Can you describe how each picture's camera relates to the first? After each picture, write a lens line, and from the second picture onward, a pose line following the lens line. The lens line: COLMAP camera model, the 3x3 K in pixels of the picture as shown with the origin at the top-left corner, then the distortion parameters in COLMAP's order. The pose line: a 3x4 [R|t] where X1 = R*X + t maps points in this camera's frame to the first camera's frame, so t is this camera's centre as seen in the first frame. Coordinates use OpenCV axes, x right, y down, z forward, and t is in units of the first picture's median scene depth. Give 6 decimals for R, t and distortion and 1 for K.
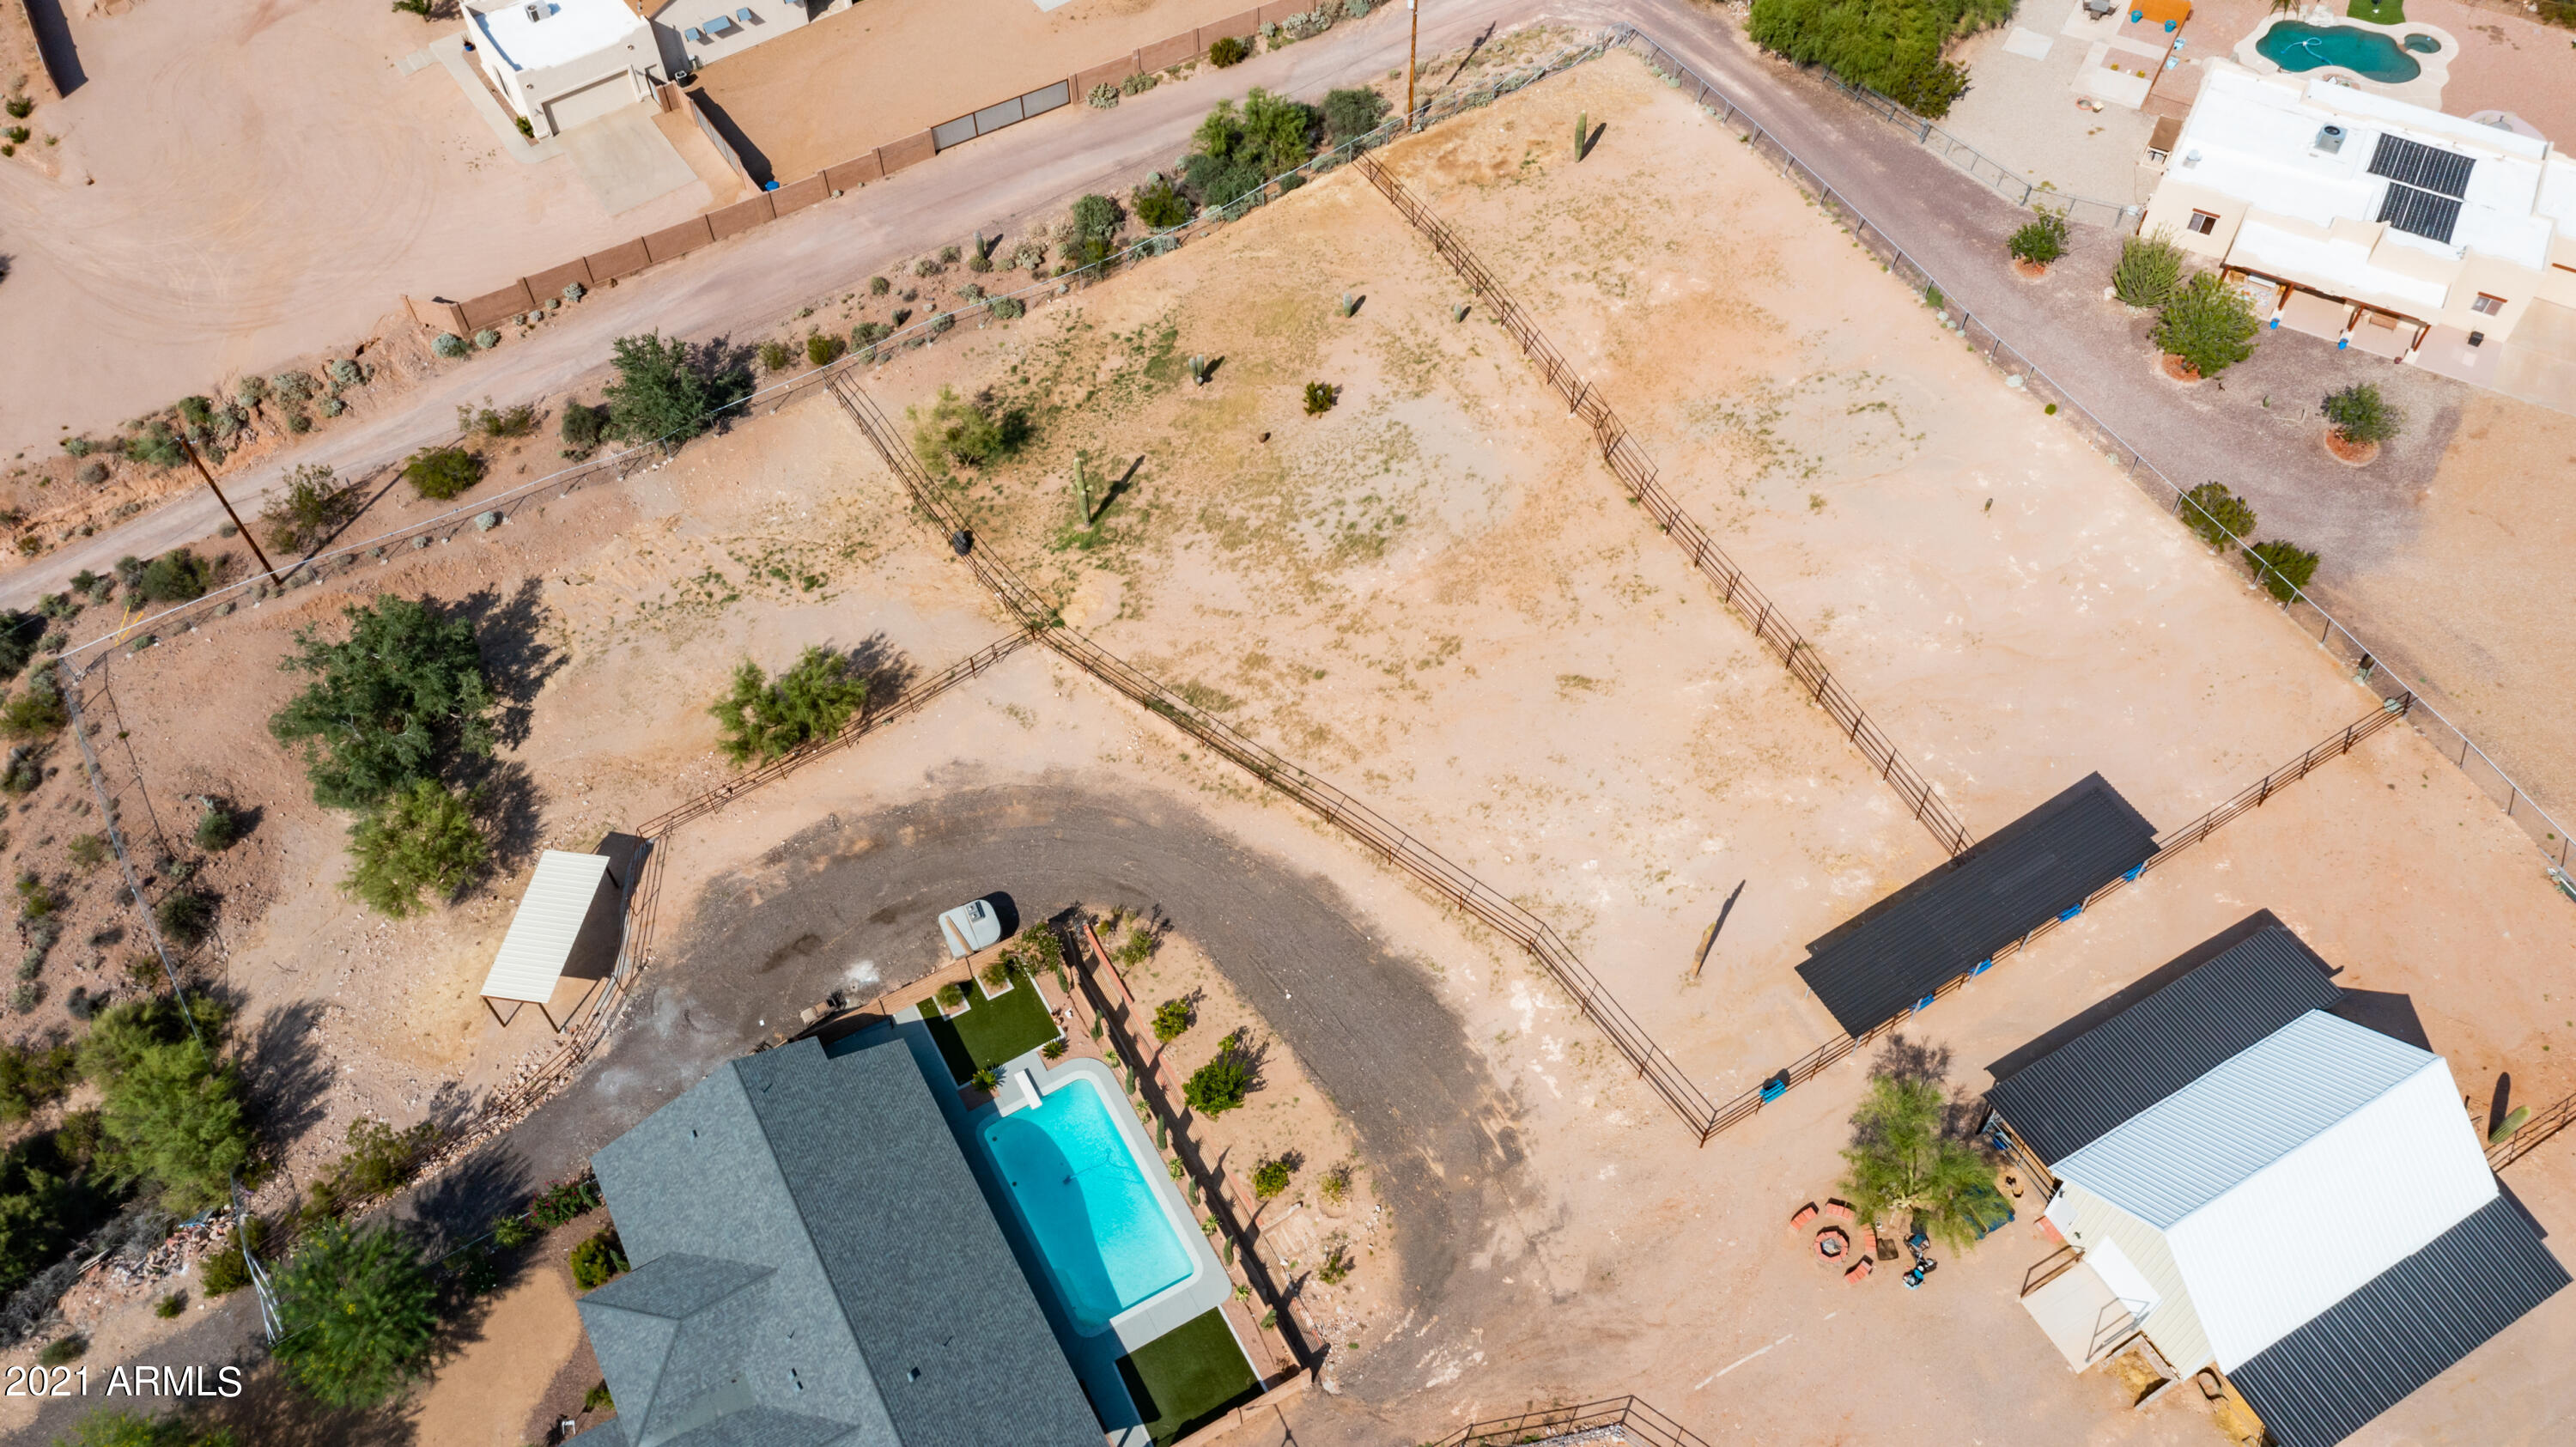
lens RADIAL K [[2040.2, 0, 1285.2], [0, 2040.2, 734.1], [0, 0, 1]] dist [-0.015208, 0.044433]
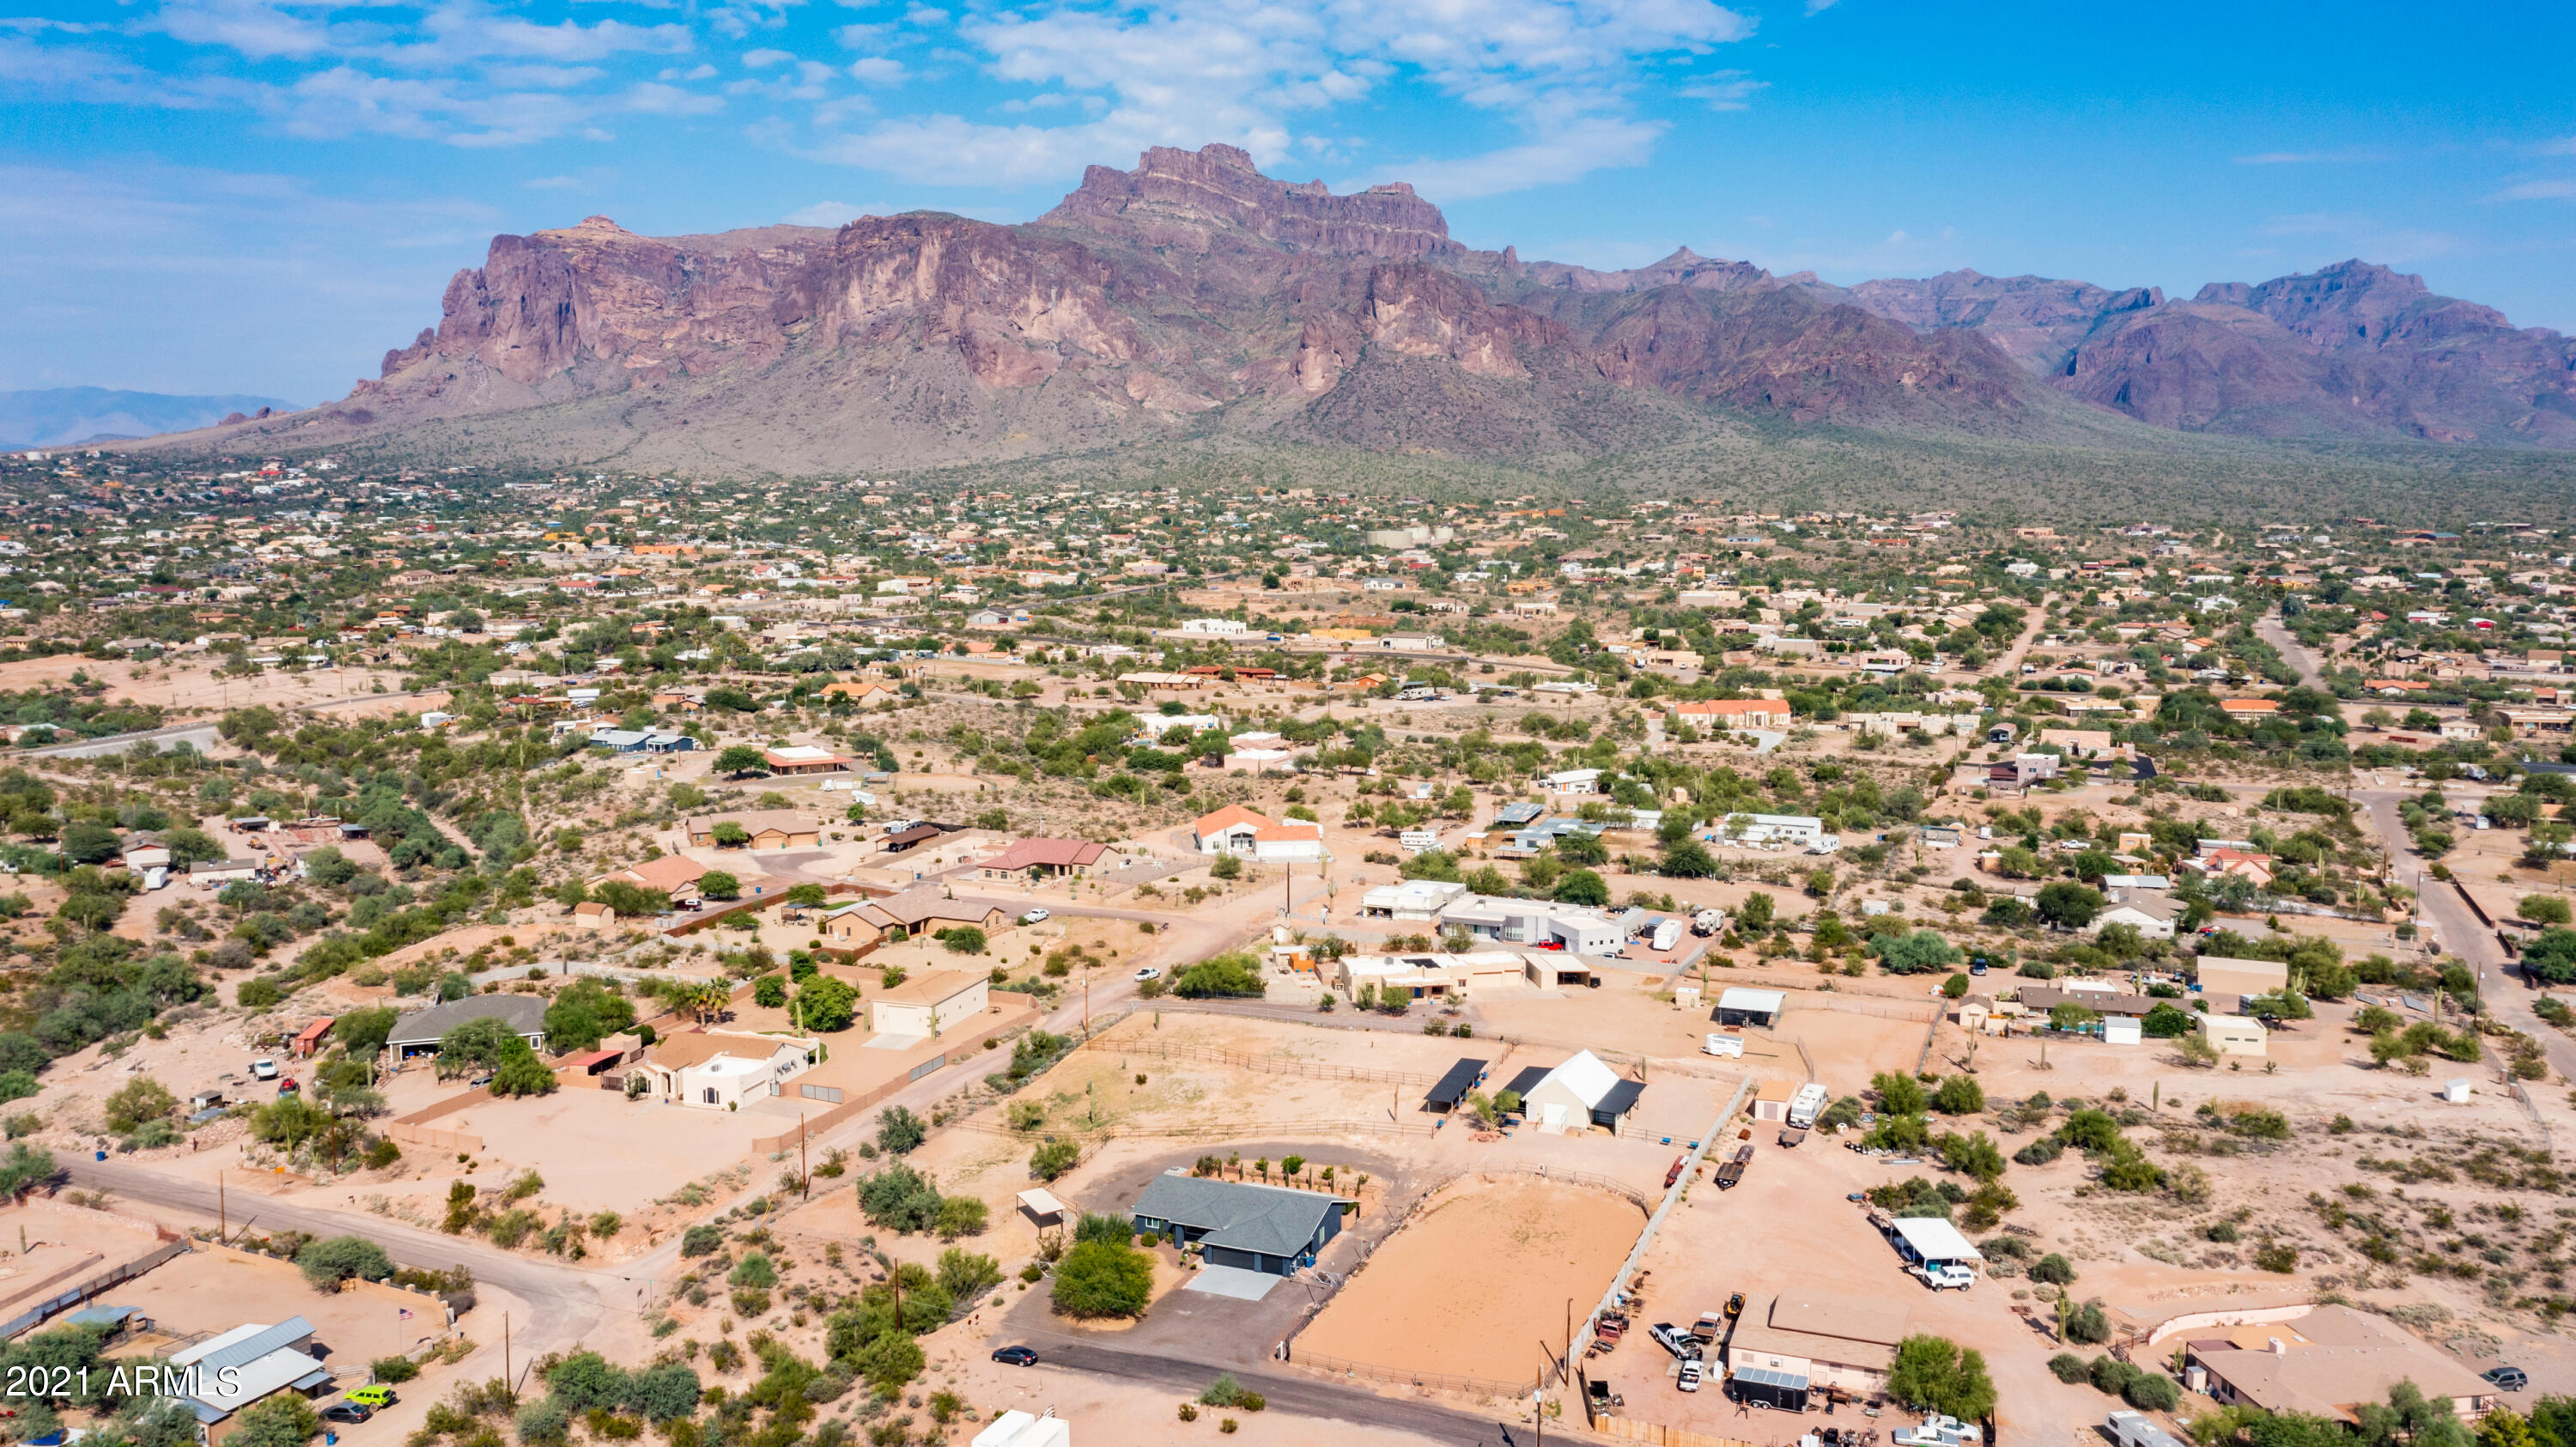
lens RADIAL K [[2053.8, 0, 1288.0], [0, 2053.8, 723.5], [0, 0, 1]] dist [-0.022060, 0.050643]
pose [[0.795184, -0.056668, 0.603715, -1.438415], [0.482367, 0.662417, -0.573172, 1.163527], [-0.367430, 0.746989, 0.554078, -0.879136]]
